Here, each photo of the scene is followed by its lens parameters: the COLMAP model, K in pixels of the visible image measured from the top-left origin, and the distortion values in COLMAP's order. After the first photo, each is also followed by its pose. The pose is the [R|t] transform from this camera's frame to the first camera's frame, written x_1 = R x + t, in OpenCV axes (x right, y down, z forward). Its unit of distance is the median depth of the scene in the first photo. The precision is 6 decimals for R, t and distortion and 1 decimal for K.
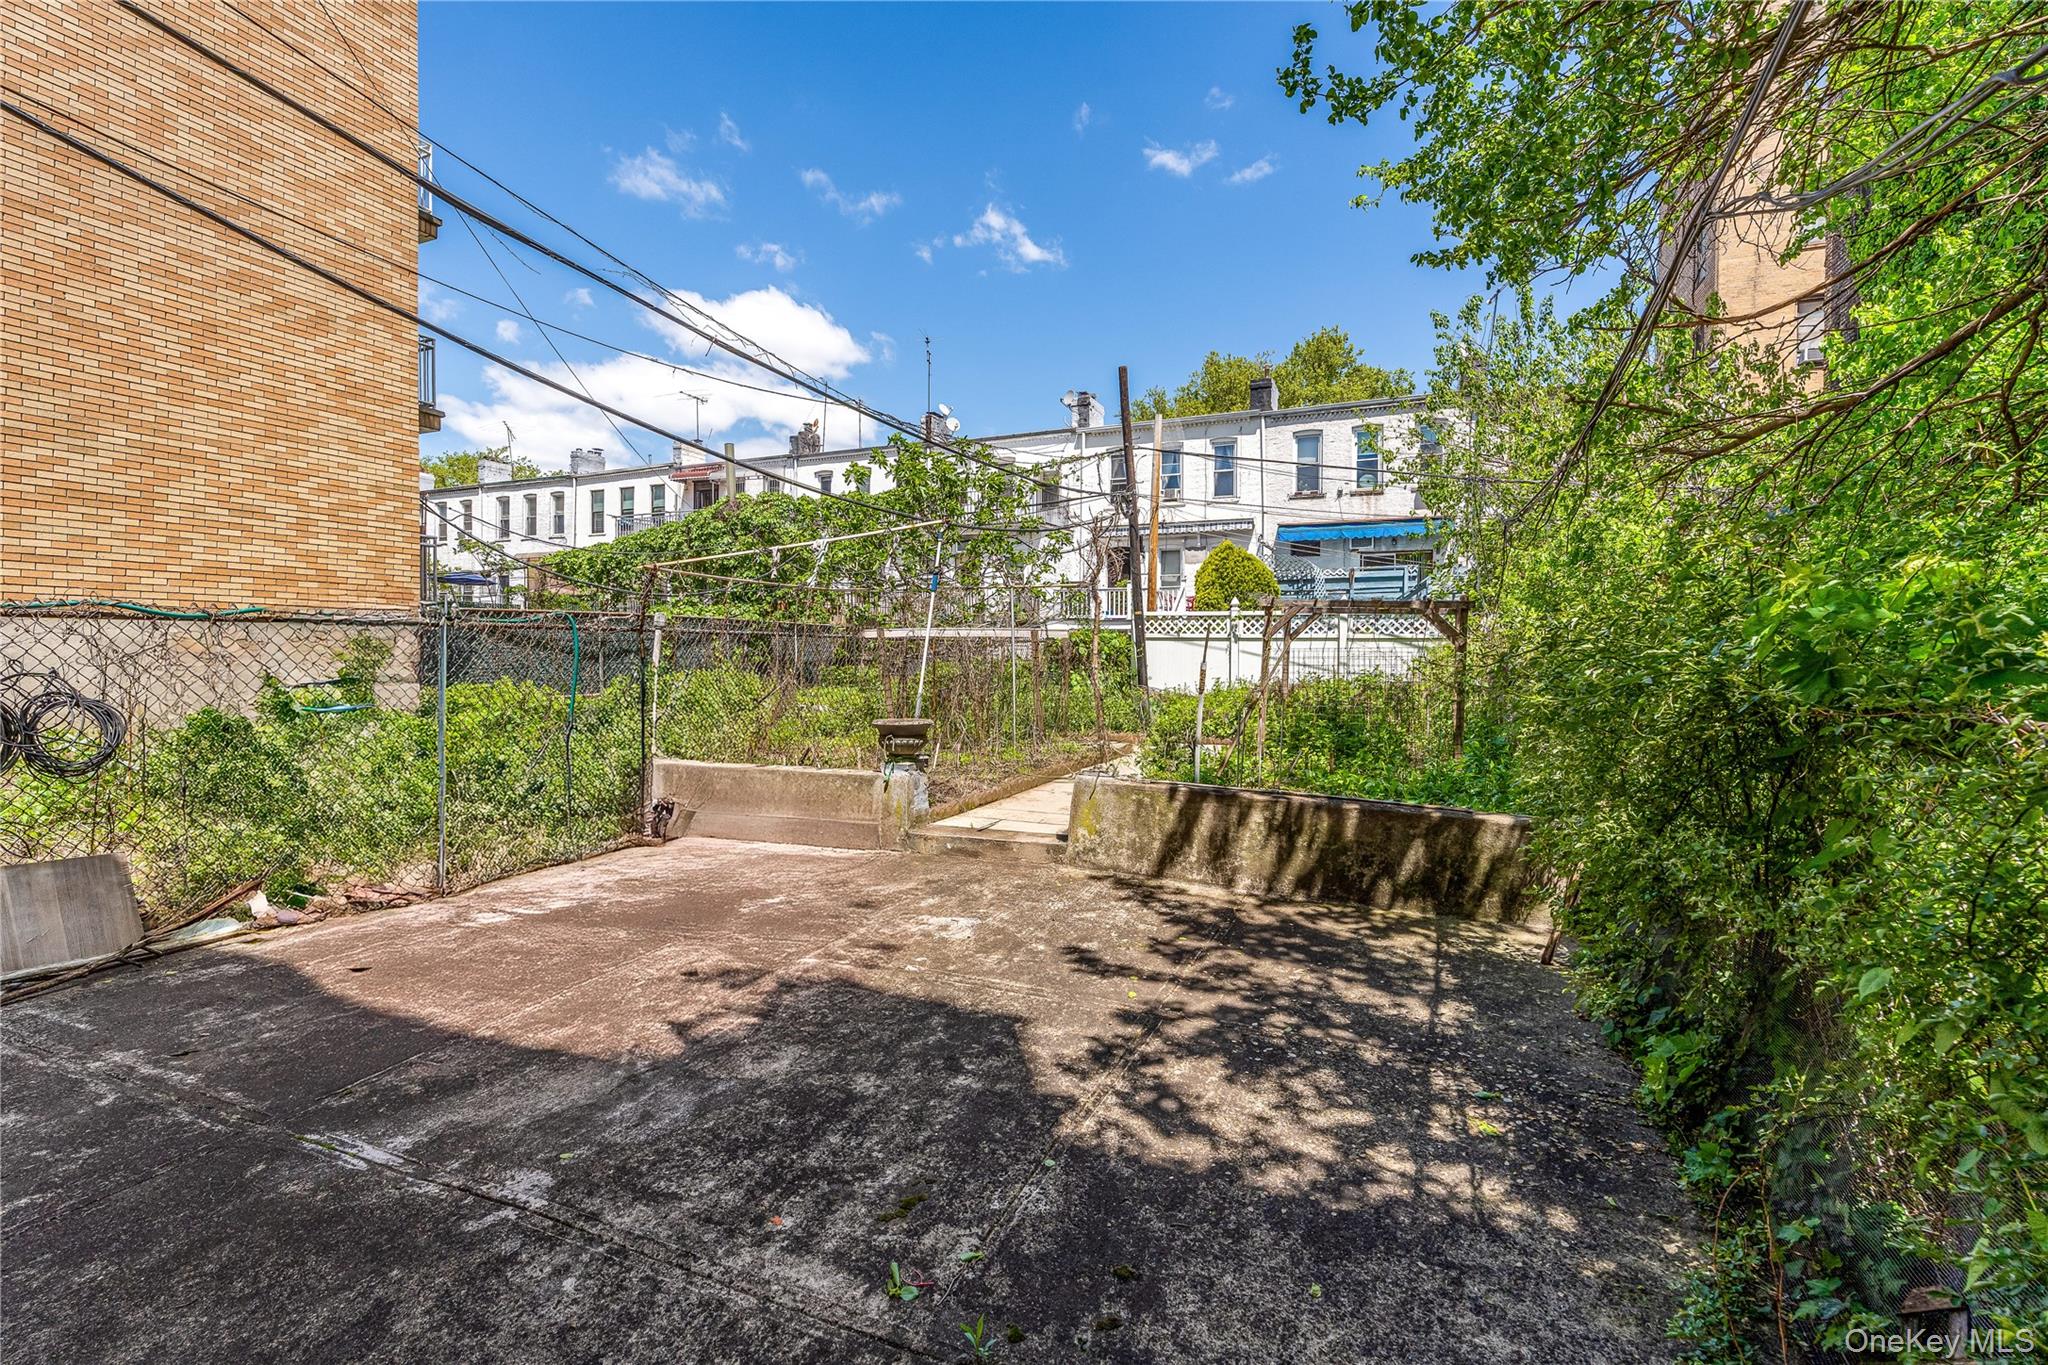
lens RADIAL K [[944.9, 0, 1028.7], [0, 944.9, 674.9], [0, 0, 1]] dist [0.003826, 0.000770]
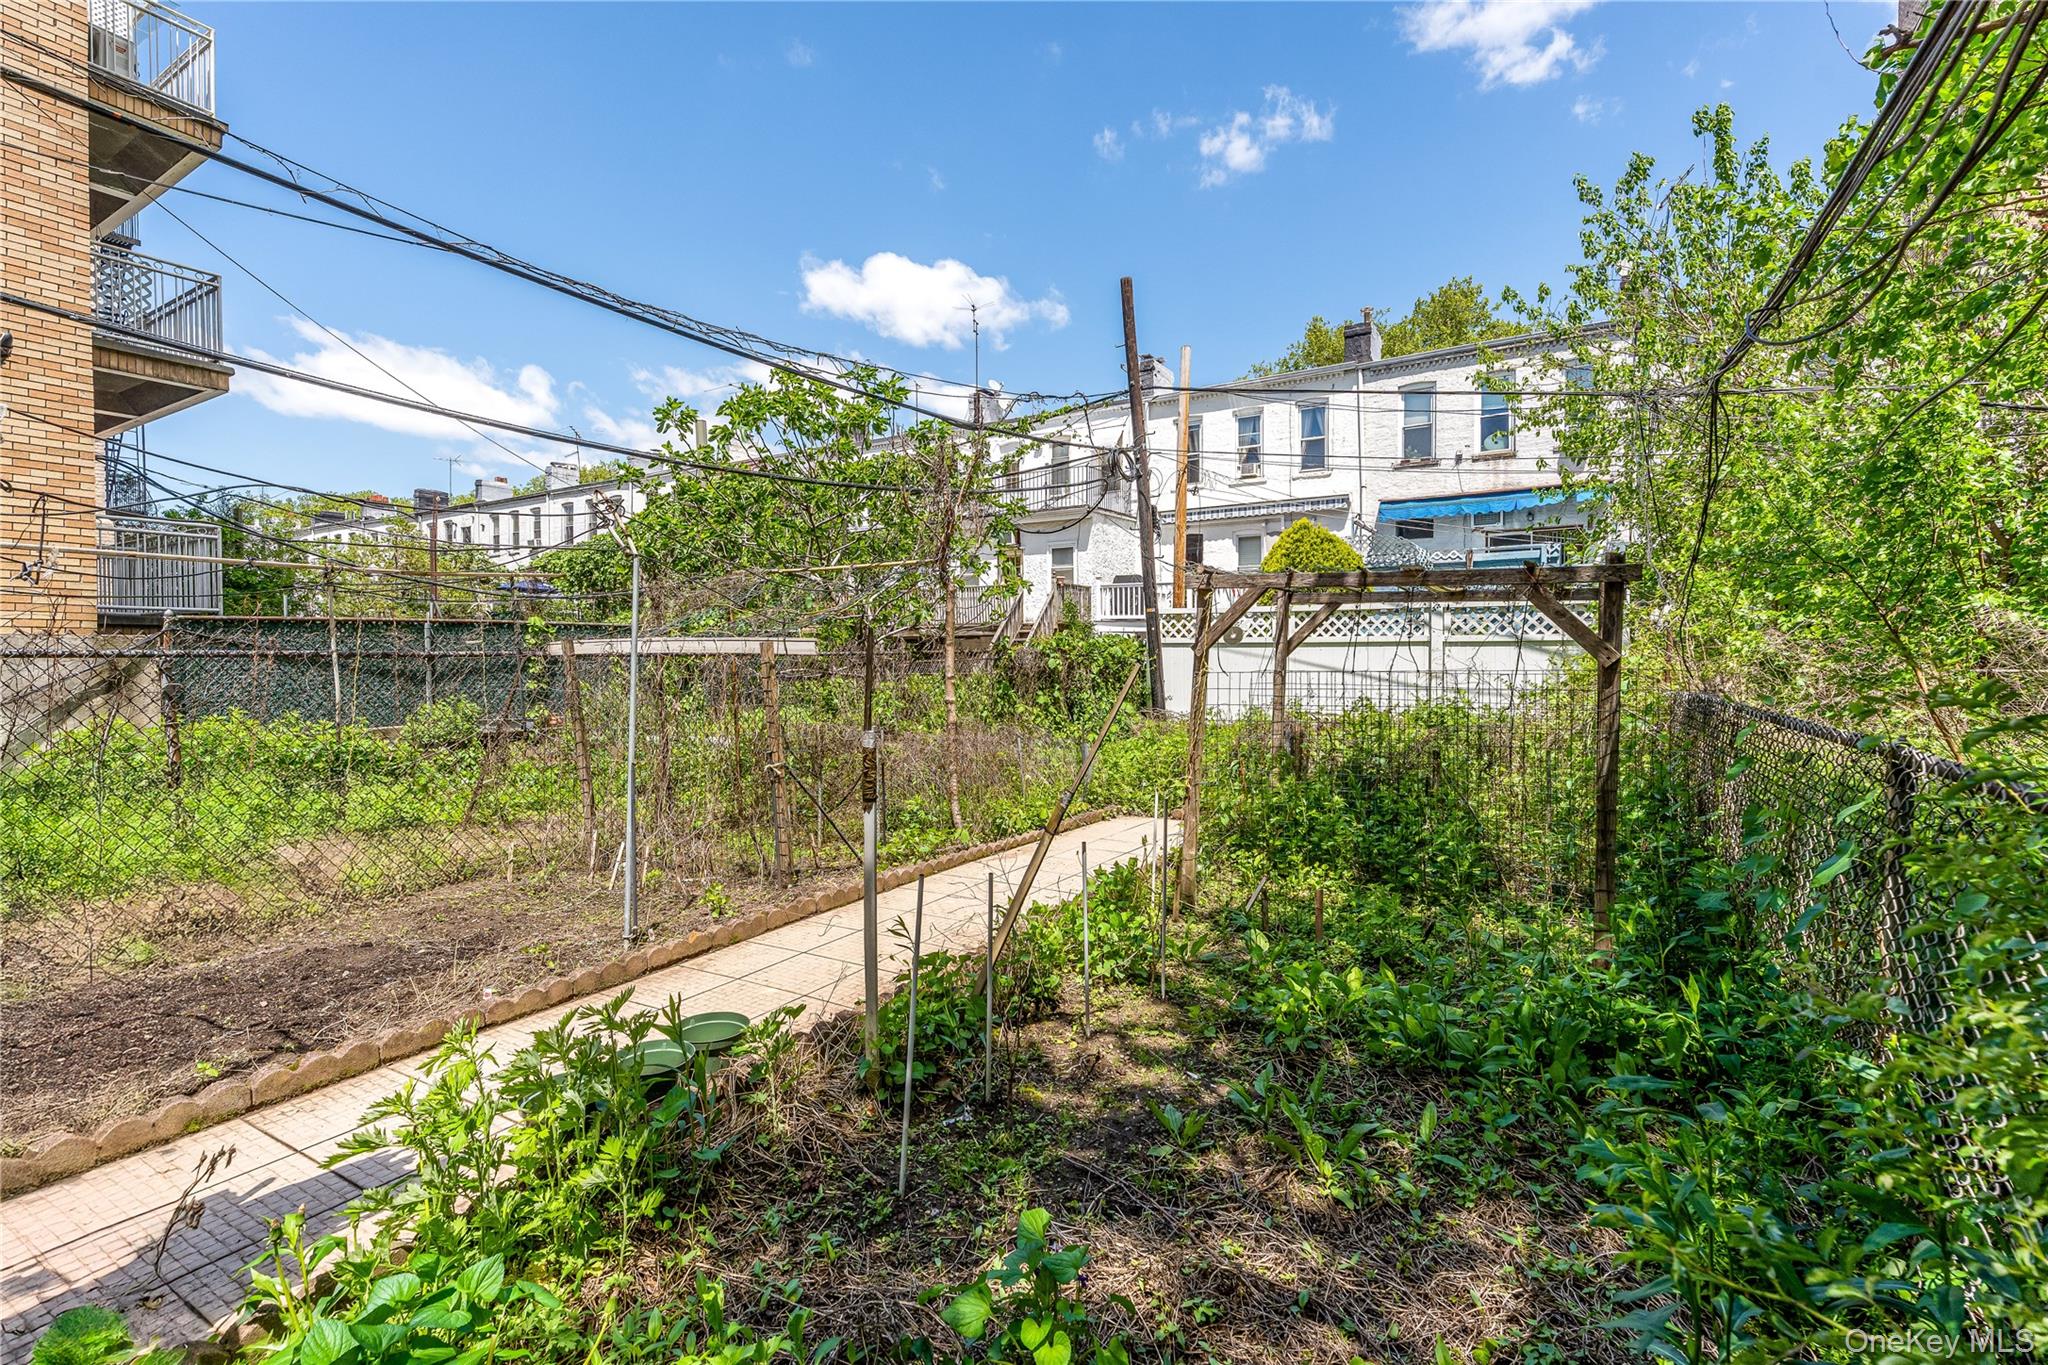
lens RADIAL K [[944.9, 0, 1019.9], [0, 944.9, 686.3], [0, 0, 1]] dist [0.003826, 0.000770]
pose [[0.990256, -0.003628, -0.139213, 0.072779], [0.004862, 0.999952, 0.008520, -0.007808], [0.139175, -0.009114, 0.990226, 0.154882]]
